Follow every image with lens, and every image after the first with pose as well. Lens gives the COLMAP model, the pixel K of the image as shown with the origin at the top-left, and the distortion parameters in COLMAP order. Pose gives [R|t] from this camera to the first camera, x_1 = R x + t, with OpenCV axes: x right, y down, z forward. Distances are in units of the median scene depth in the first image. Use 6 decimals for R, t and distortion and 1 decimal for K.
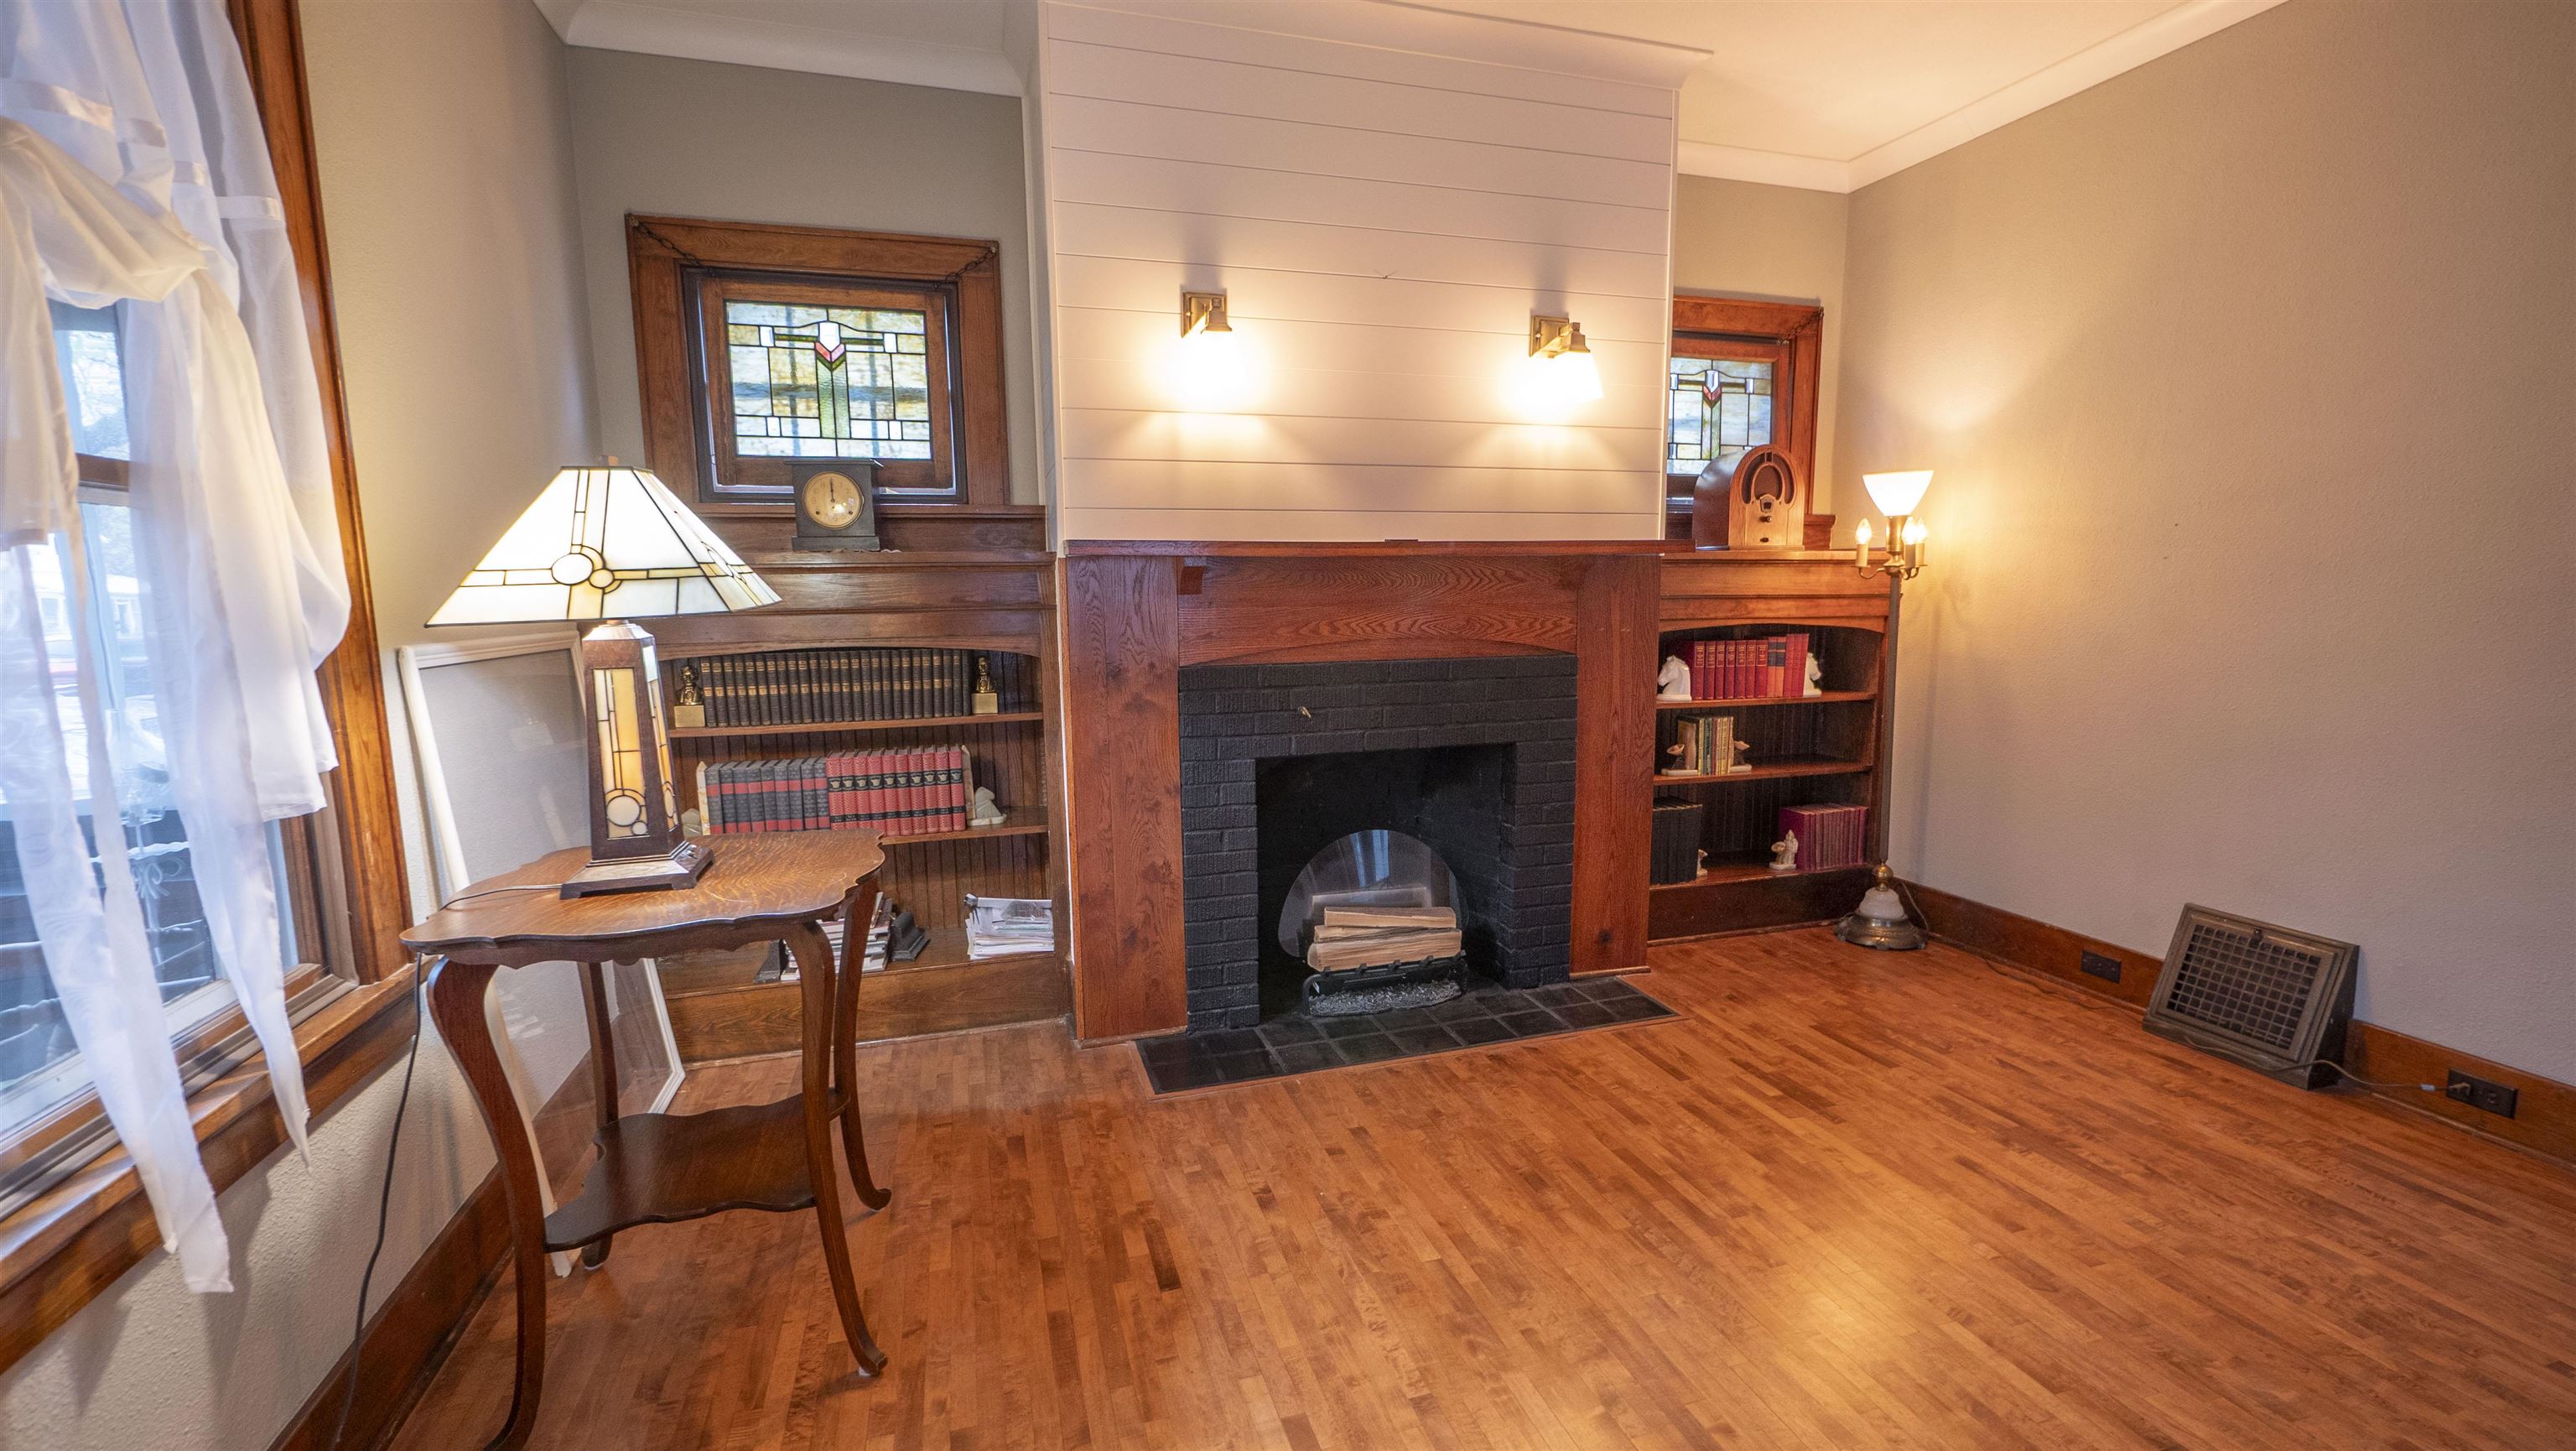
lens RADIAL K [[1097.8, 0, 1302.8], [0, 1097.8, 737.8], [0, 0, 1]] dist [-0.006235, 0.000985]
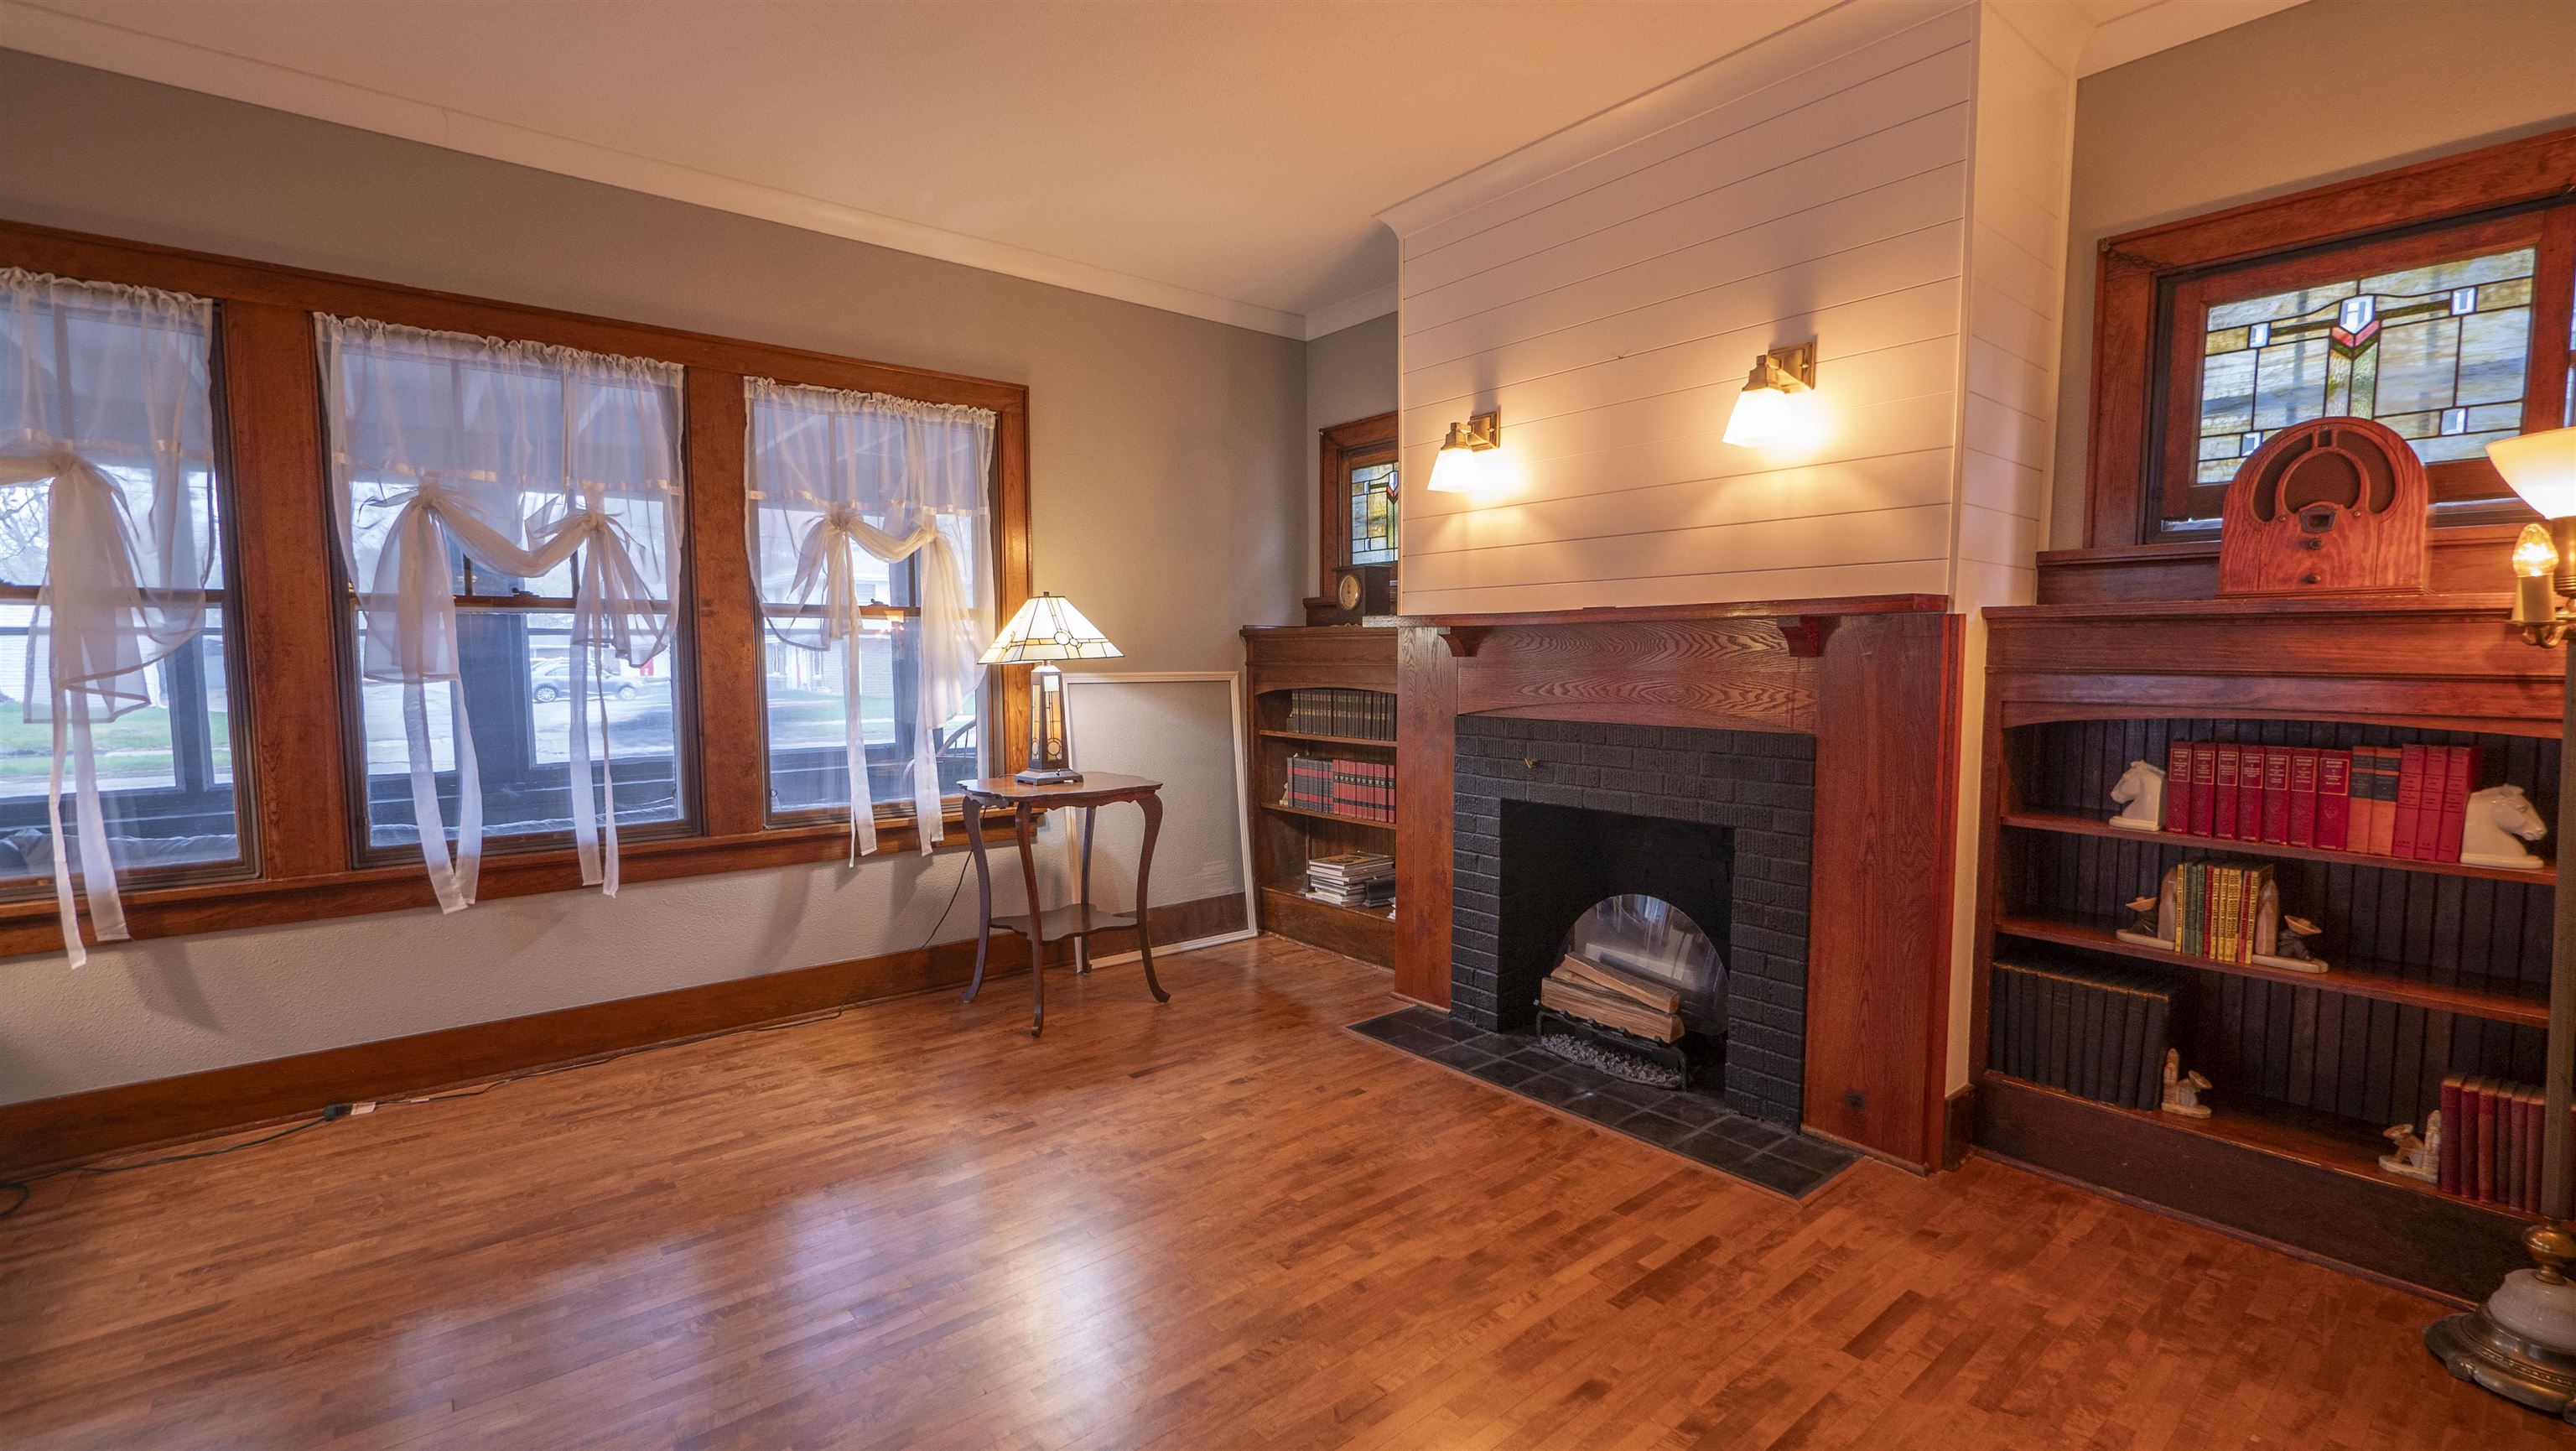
lens RADIAL K [[1105.1, 0, 1288.0], [0, 1105.1, 725.5], [0, 0, 1]] dist [-0.002669, -0.000345]
pose [[0.378330, 0.077286, -0.922439, 0.910557], [-0.122694, 0.991903, 0.032784, -0.065203], [0.917503, 0.100774, 0.384750, 0.326025]]
